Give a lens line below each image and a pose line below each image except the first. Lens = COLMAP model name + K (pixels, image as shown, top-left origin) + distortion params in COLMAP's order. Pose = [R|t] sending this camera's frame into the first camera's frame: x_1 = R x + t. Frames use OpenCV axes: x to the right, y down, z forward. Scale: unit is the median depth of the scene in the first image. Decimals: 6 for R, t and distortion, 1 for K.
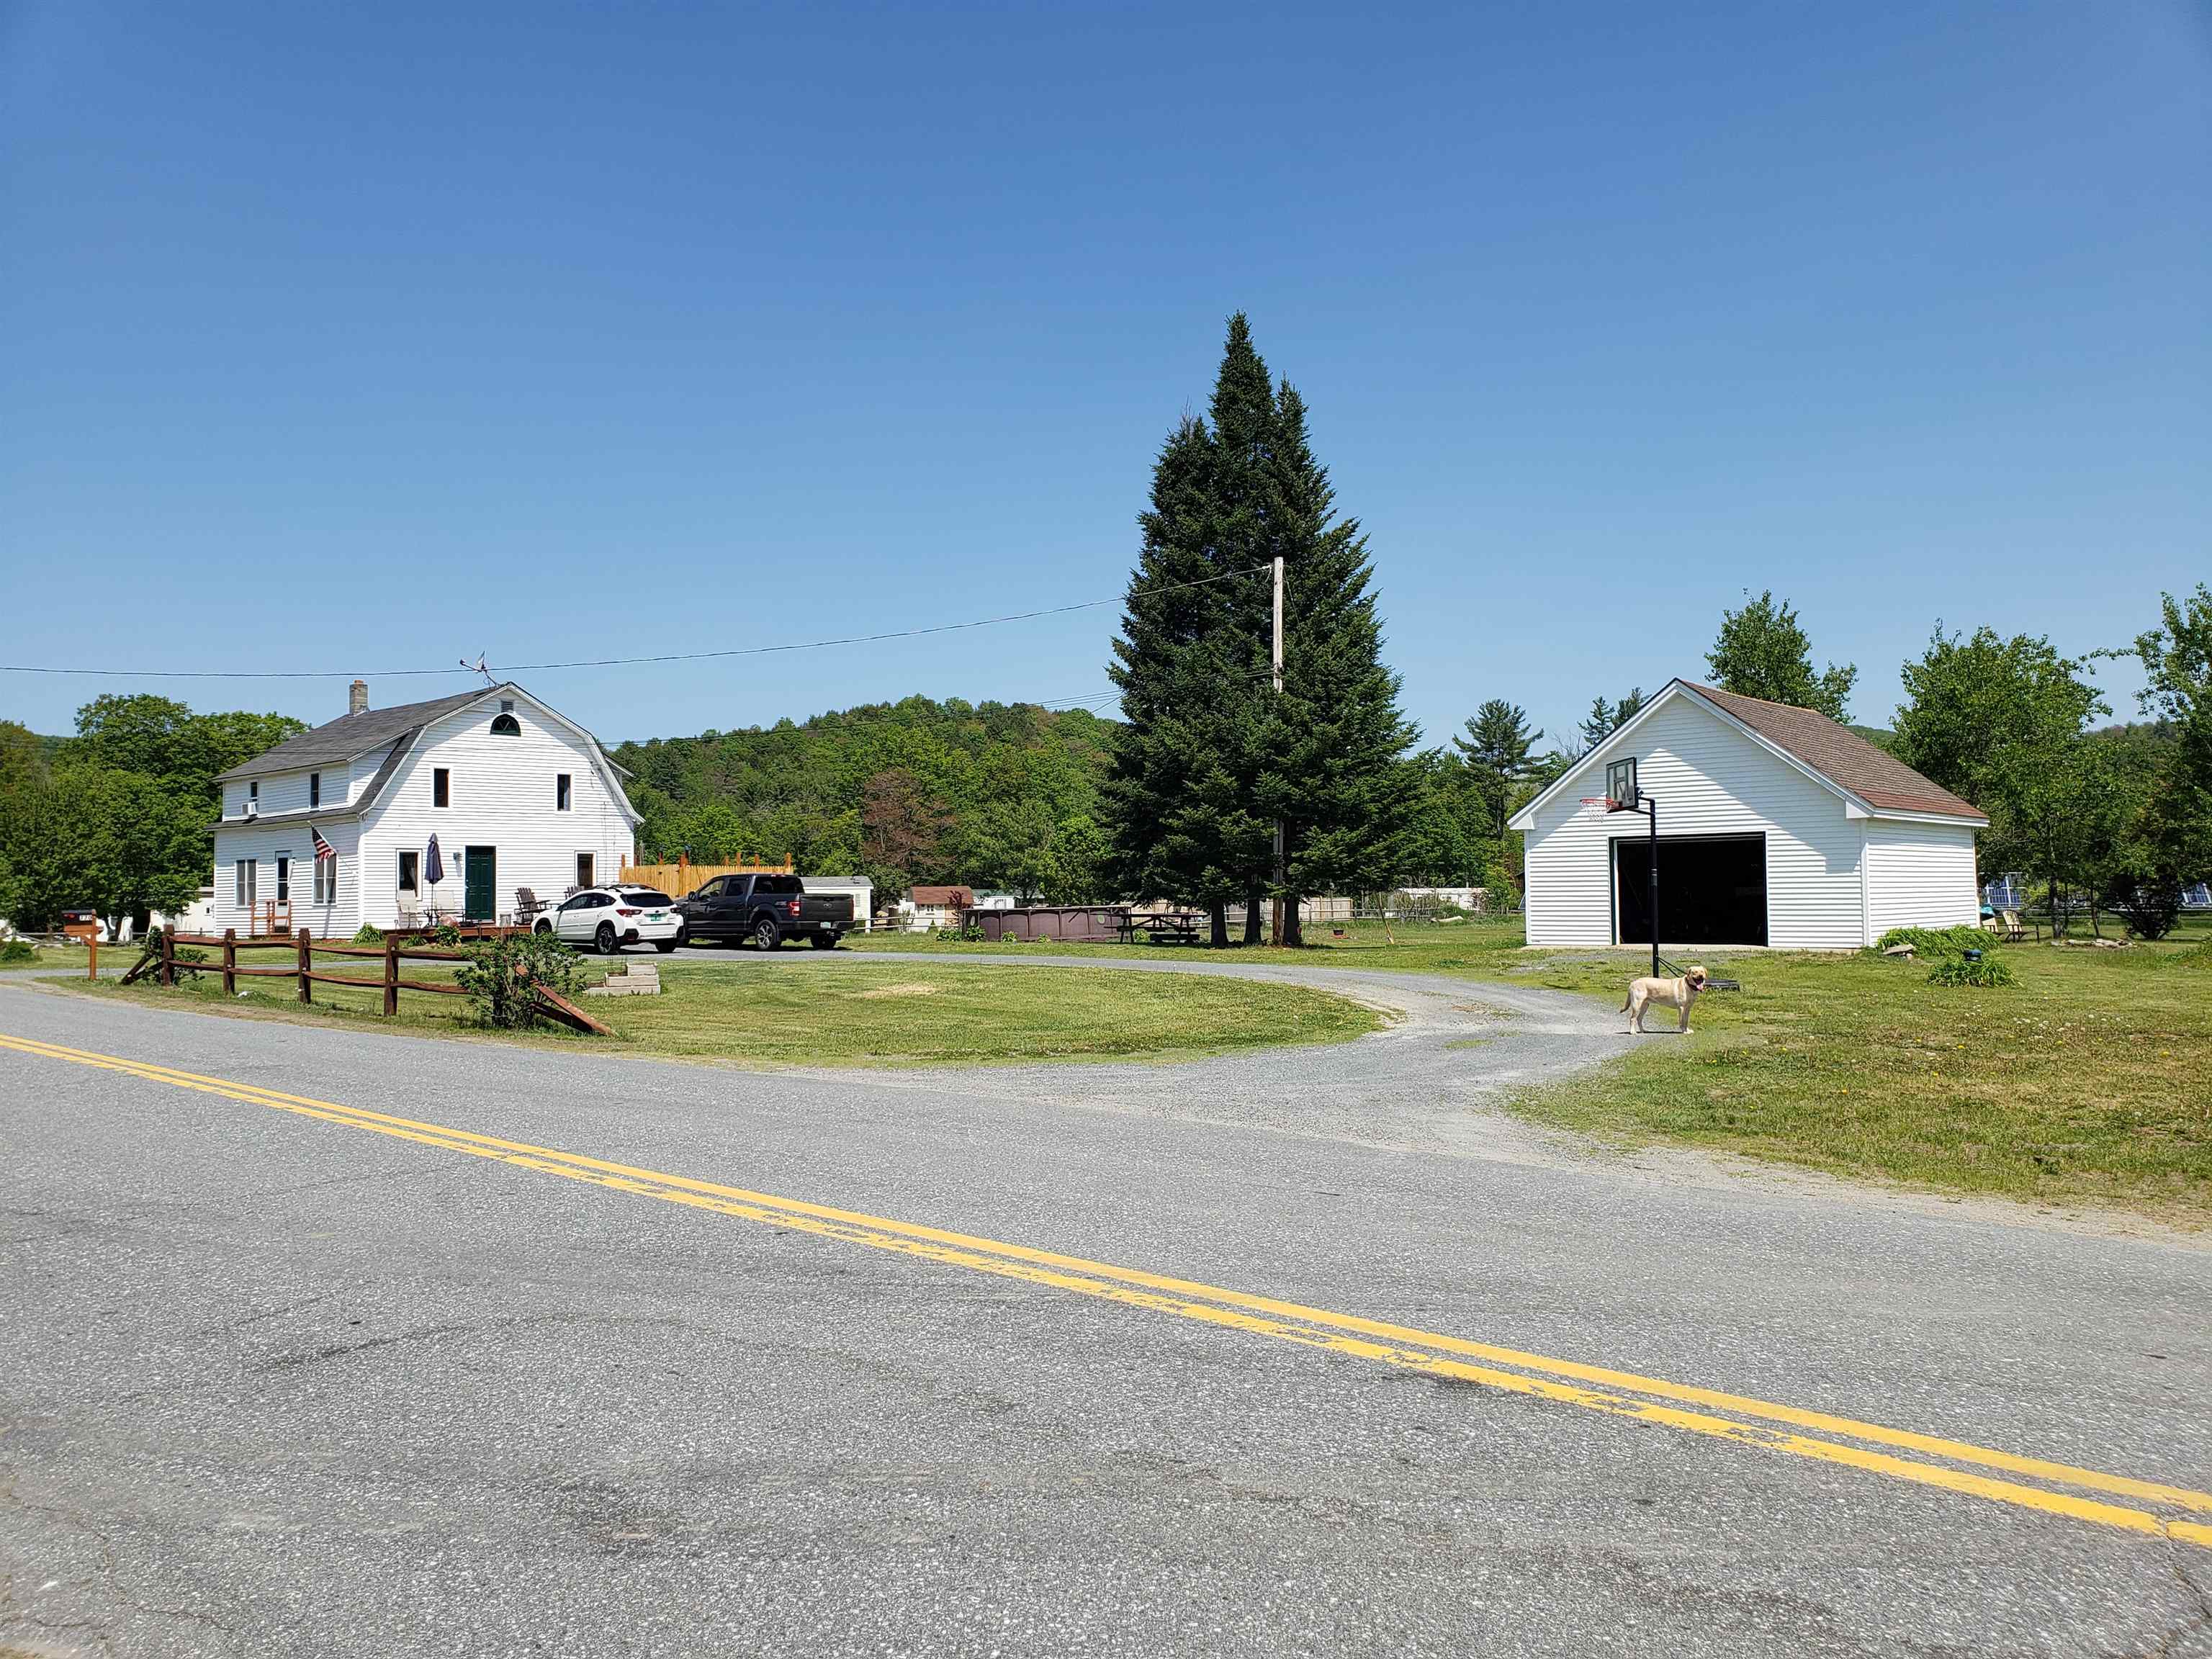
lens RADIAL K [[1726.2, 0, 1106.0], [0, 1726.2, 829.5], [0, 0, 1]] dist [0.158193, -0.333124]
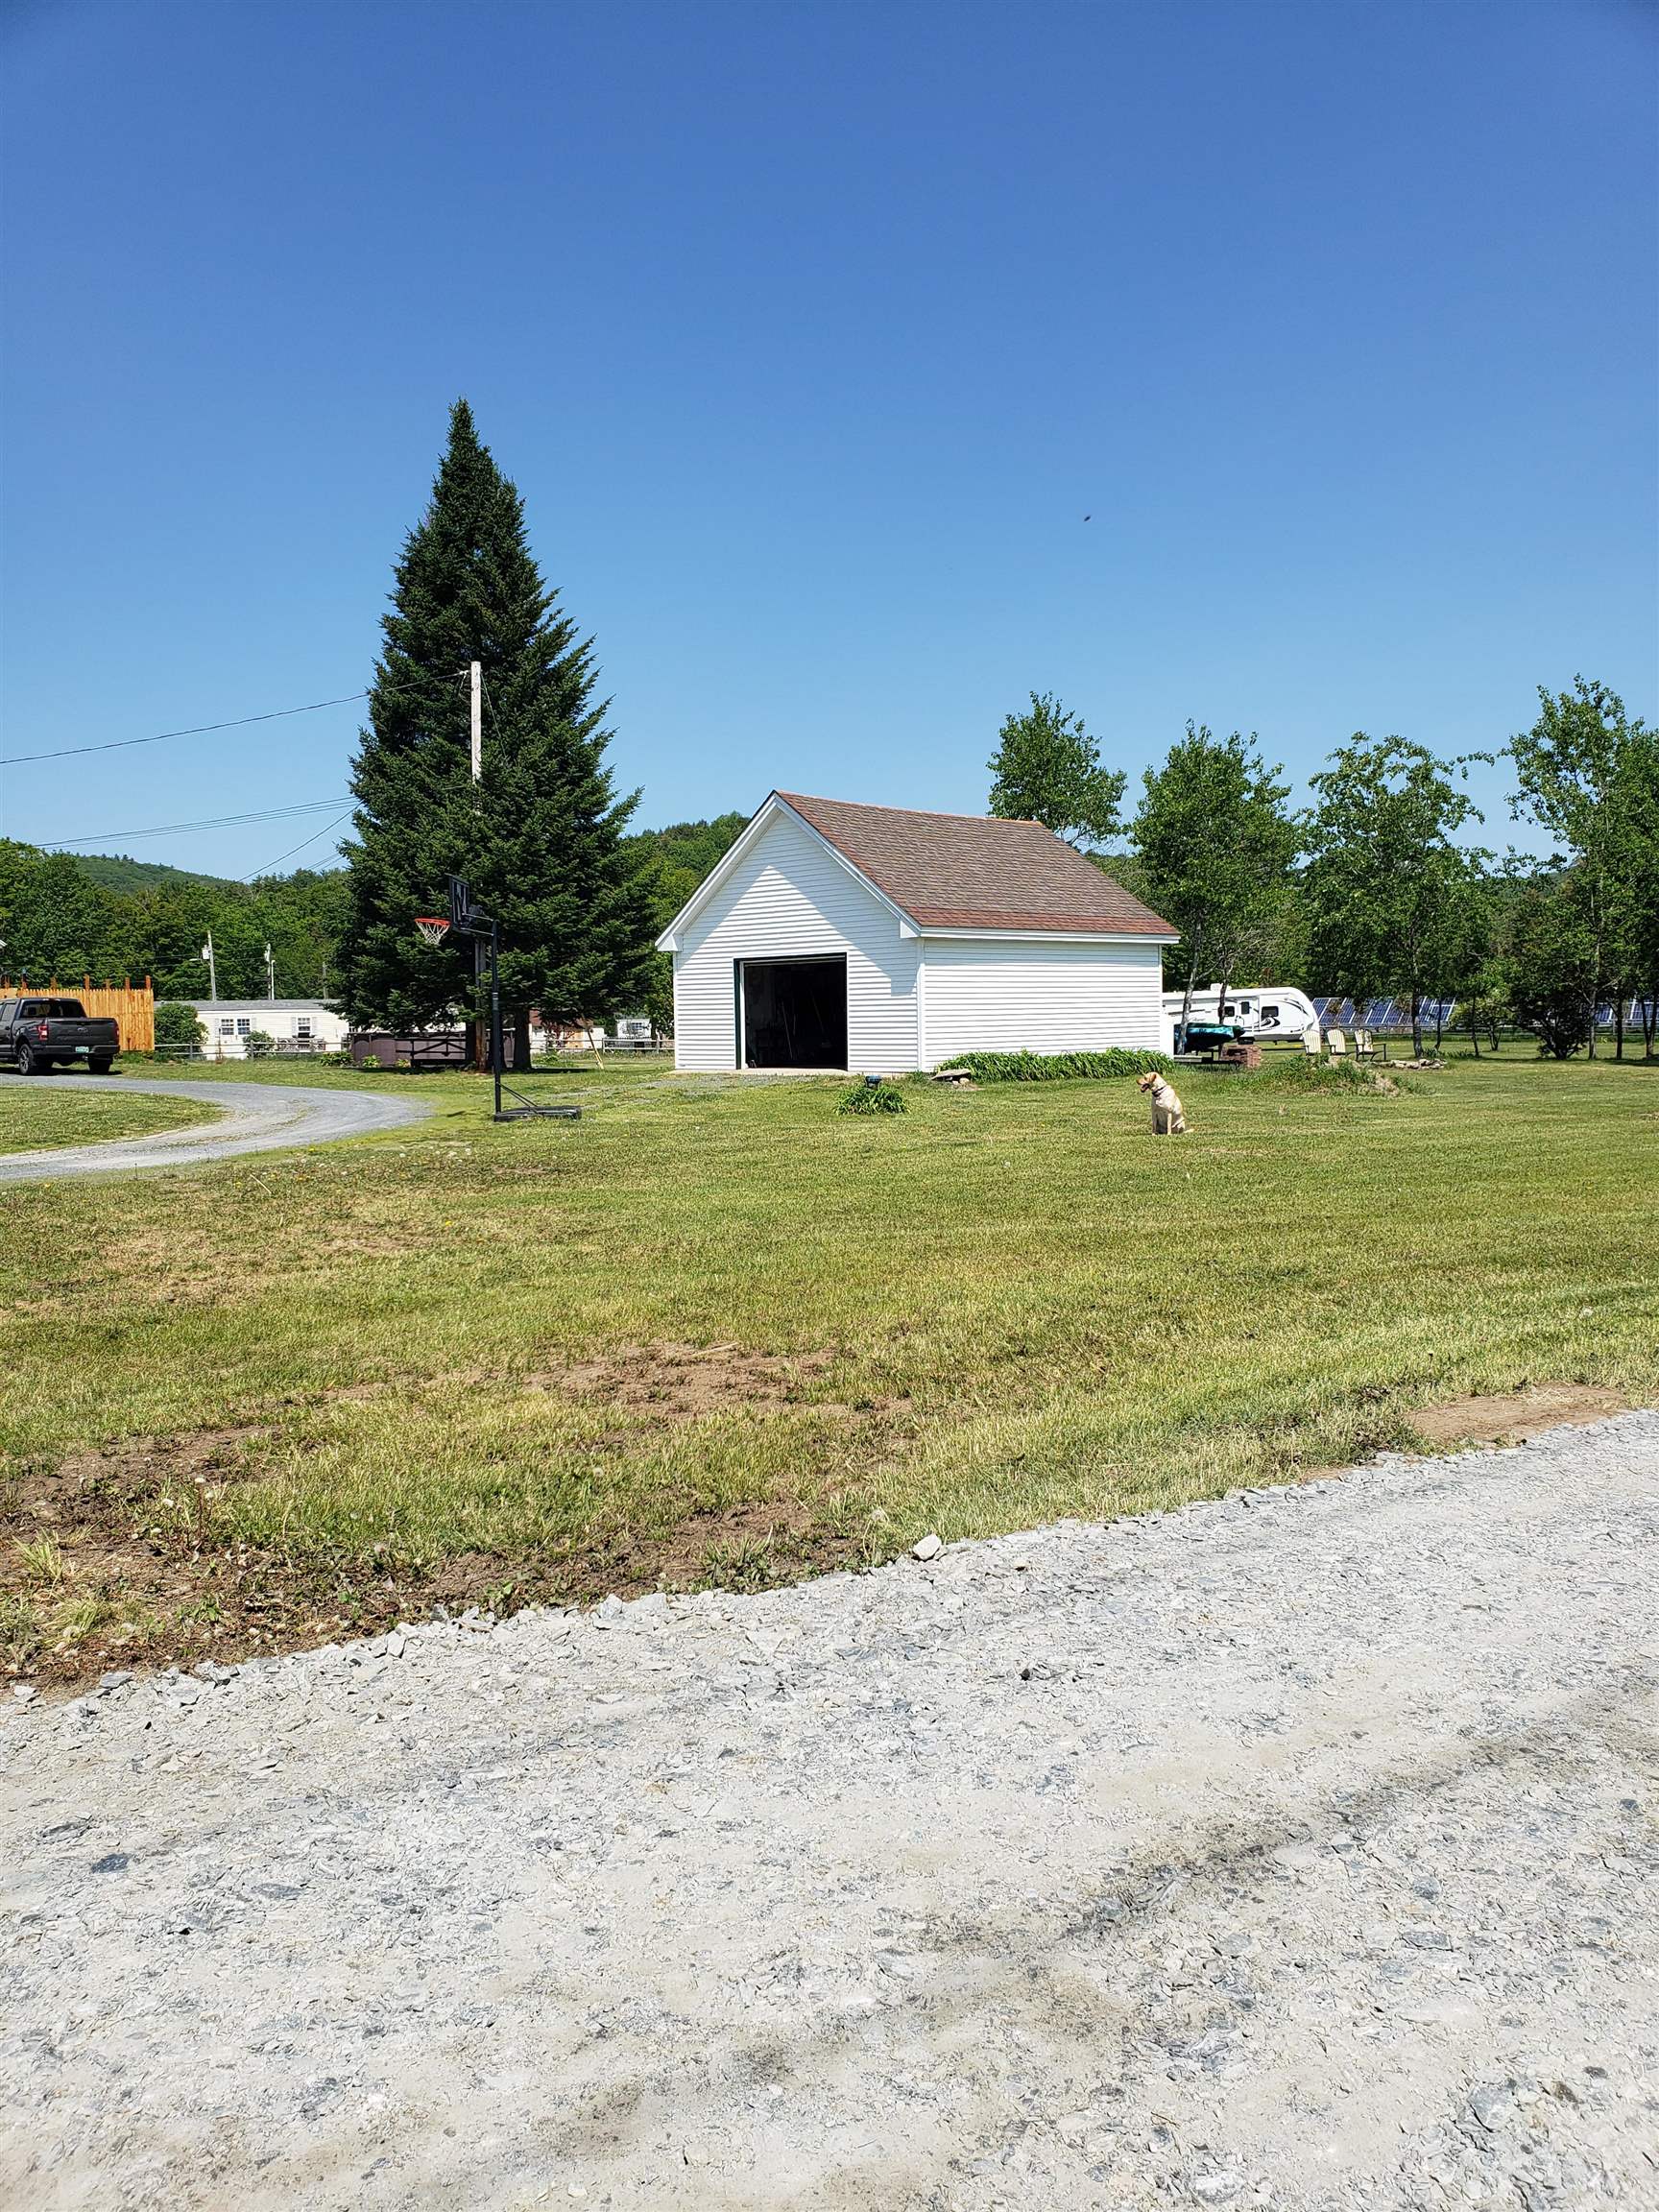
lens RADIAL K [[1726.2, 0, 859.8], [0, 1726.2, 1103.9], [0, 0, 1]] dist [0.158193, -0.333124]
pose [[0.997769, 0.000001, -0.066756, 0.382080], [0.005979, 0.995980, 0.089380, -0.000351], [0.066488, -0.089579, 0.993758, 0.038646]]
